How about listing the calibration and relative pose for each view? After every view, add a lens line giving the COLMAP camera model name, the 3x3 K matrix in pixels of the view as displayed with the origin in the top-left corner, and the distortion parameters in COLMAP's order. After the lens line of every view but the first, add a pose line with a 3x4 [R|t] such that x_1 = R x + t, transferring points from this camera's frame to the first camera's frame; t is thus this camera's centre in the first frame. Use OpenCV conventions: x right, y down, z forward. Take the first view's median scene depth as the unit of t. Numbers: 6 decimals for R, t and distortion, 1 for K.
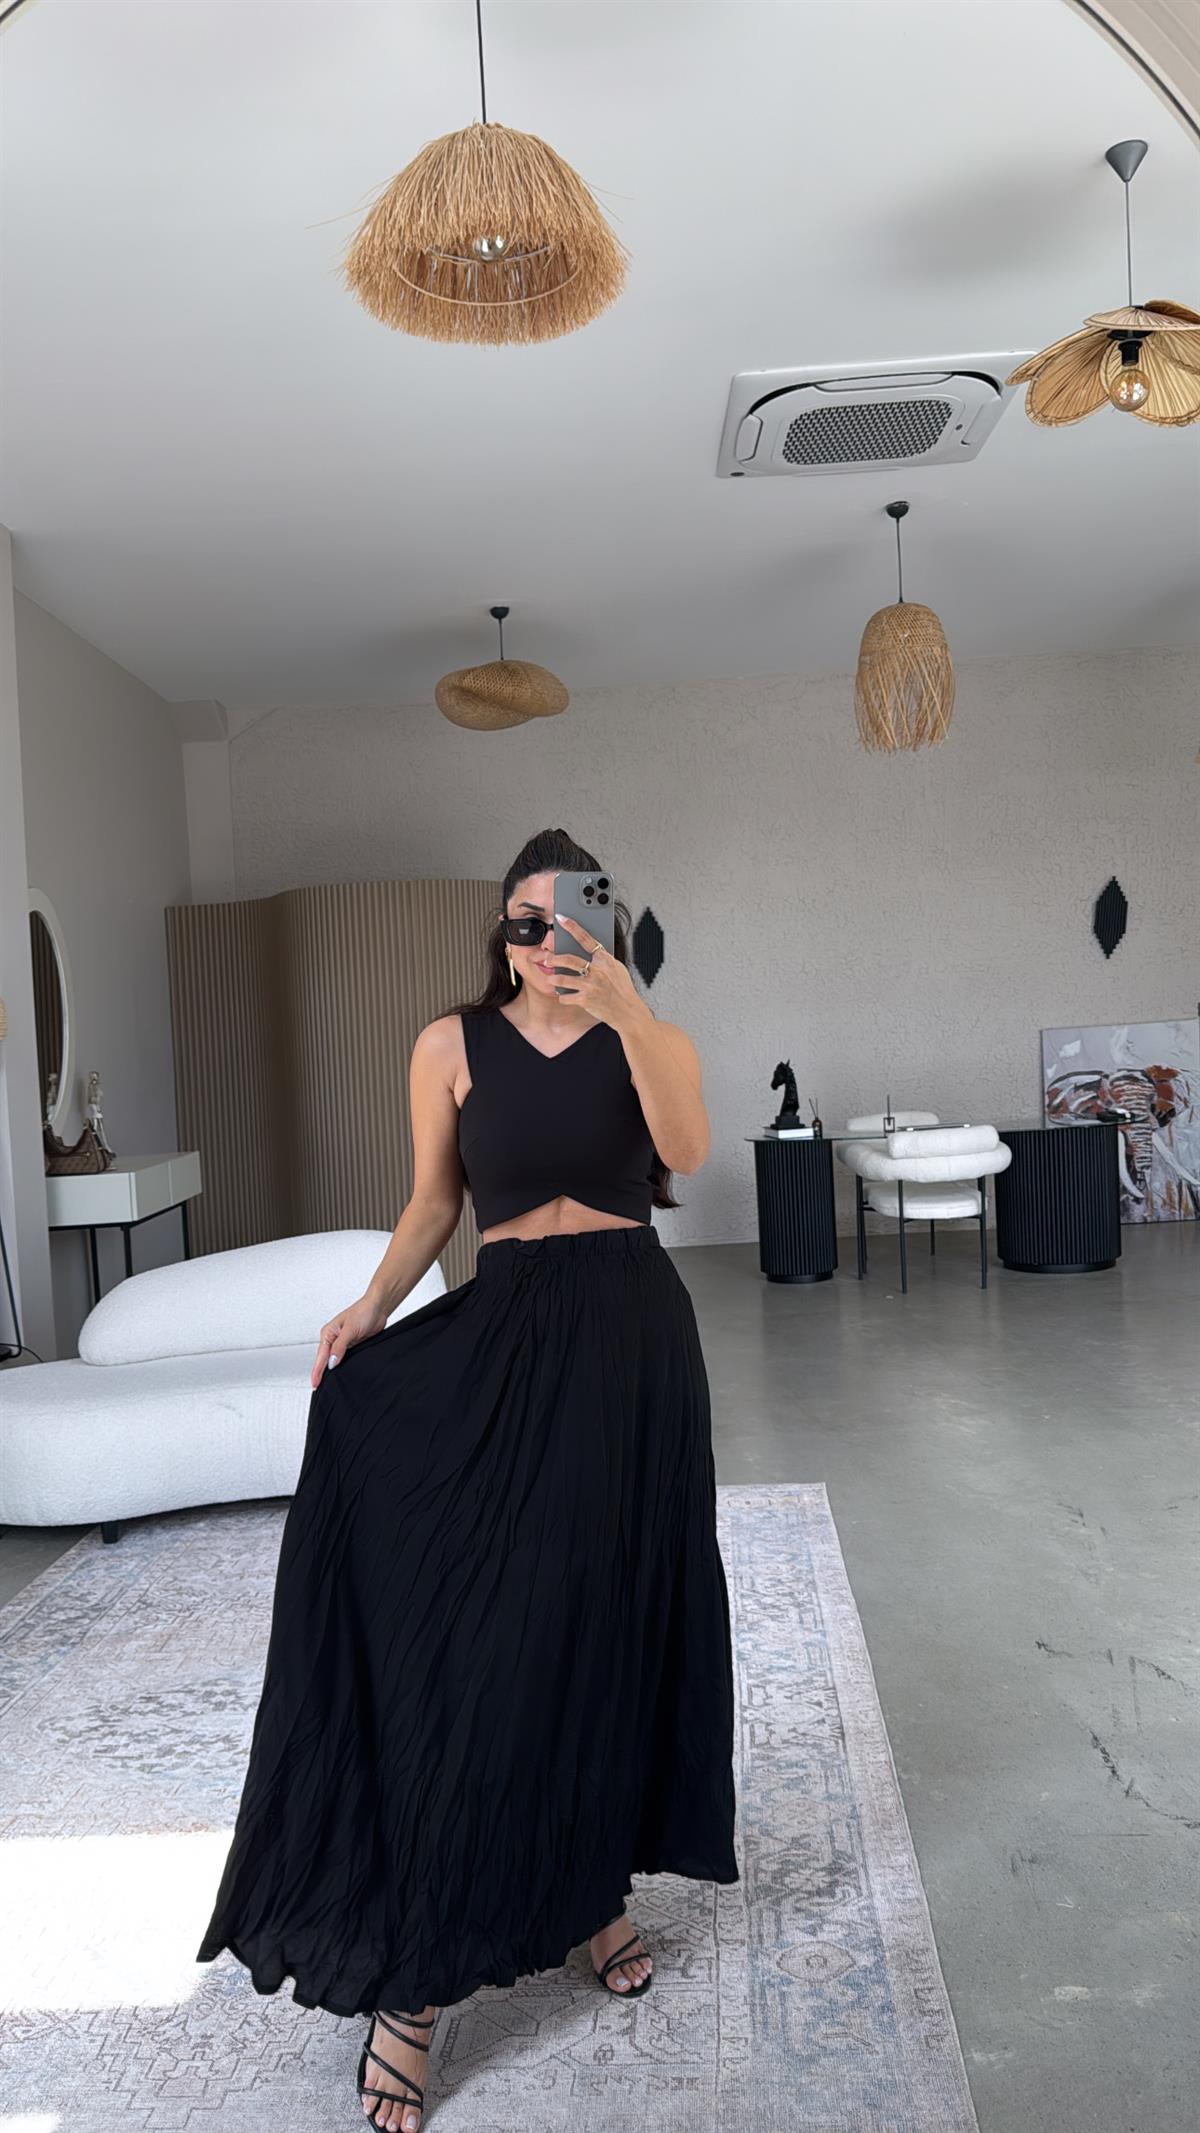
lens RADIAL K [[1404.0, 0, 584.5], [0, 1404.0, 1092.7], [0, 0, 1]] dist [-0.030768, -0.005913]
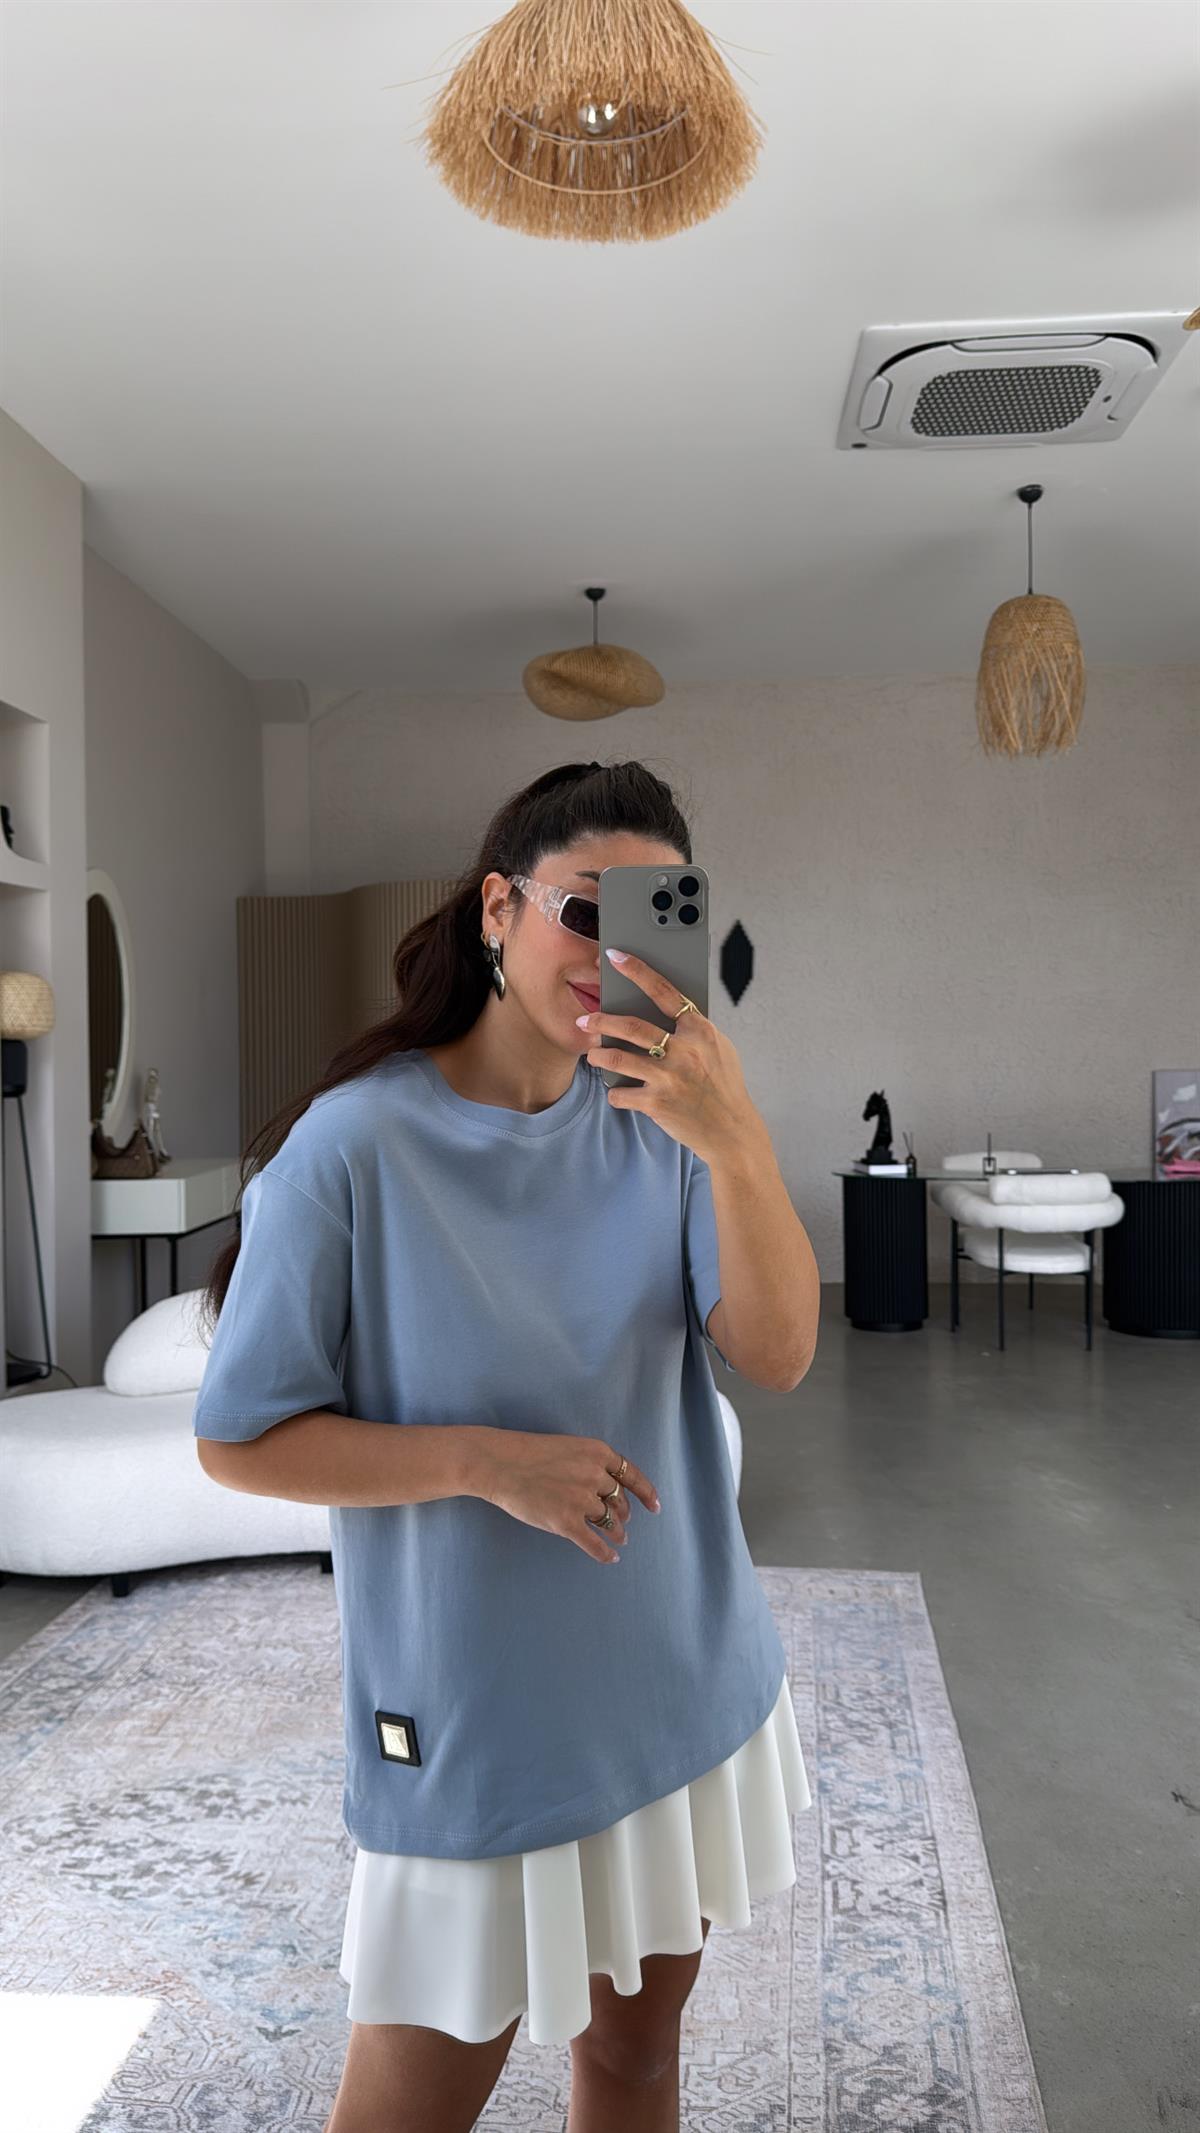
lens RADIAL K [[1404.0, 0, 616.1], [0, 1404.0, 1099.8], [0, 0, 1]] dist [-0.030768, -0.005913]
pose [[0.998633, 0.042517, -0.030409, -0.004363], [-0.042767, 0.999056, -0.007636, -0.003560], [0.030055, 0.008926, 0.999508, 0.115406]]
